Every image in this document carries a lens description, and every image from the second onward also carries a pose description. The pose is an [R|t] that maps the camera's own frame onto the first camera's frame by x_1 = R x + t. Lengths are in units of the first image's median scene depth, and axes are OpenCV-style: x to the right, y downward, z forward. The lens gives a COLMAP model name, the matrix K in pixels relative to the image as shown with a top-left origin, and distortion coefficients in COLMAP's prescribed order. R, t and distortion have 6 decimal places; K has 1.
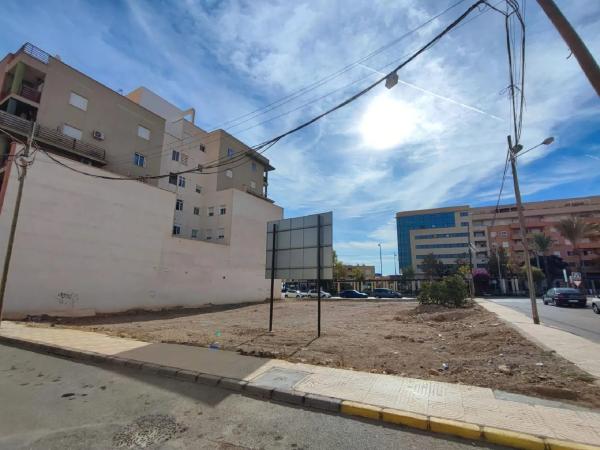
lens RADIAL K [[277.3, 0, 307.3], [0, 277.3, 223.1], [0, 0, 1]] dist [0.003299, -0.000103]
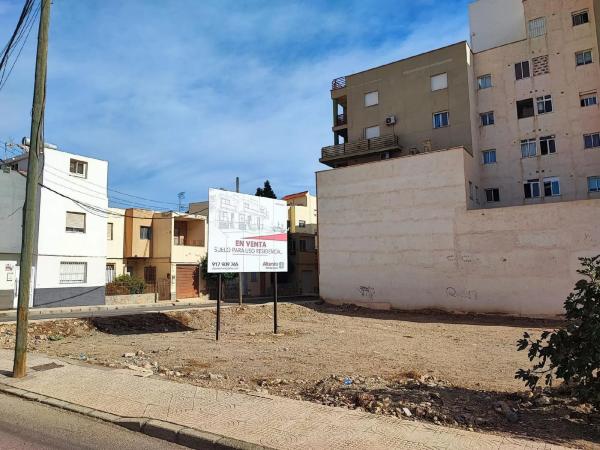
lens RADIAL K [[432.2, 0, 300.9], [0, 432.2, 227.6], [0, 0, 1]] dist [0.044686, -0.040785]
pose [[-0.089695, -0.112385, -0.989608, 0.343687], [0.219753, 0.966892, -0.129723, 0.077734], [0.971423, -0.229105, -0.062029, 0.366024]]
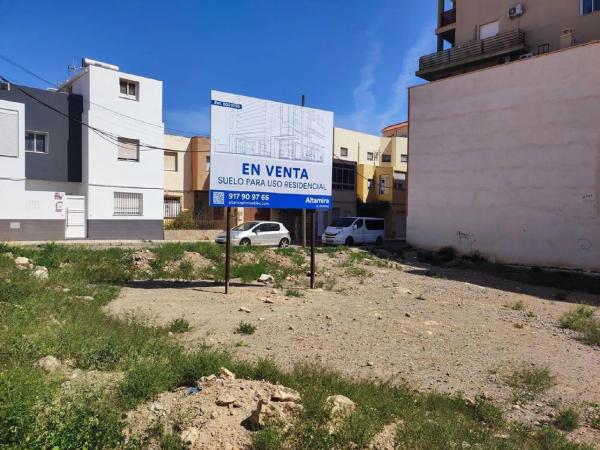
lens RADIAL K [[432.2, 0, 299.2], [0, 432.2, 229.4], [0, 0, 1]] dist [0.044686, -0.040785]
pose [[-0.347392, 0.022463, -0.937451, 0.234059], [0.174479, 0.983803, -0.041083, 0.084142], [0.921345, -0.177837, -0.345685, 0.400630]]
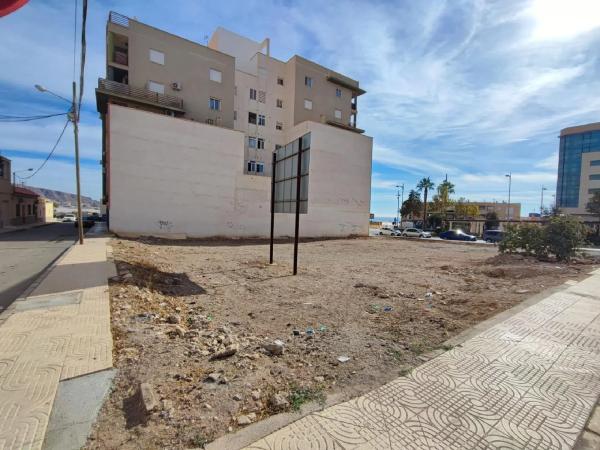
lens RADIAL K [[277.3, 0, 302.7], [0, 277.3, 228.8], [0, 0, 1]] dist [0.003299, -0.000103]
pose [[0.886114, 0.049666, -0.460798, 0.131911], [0.064189, 0.971508, 0.228147, 0.012507], [0.459000, -0.231743, 0.857680, 0.065510]]
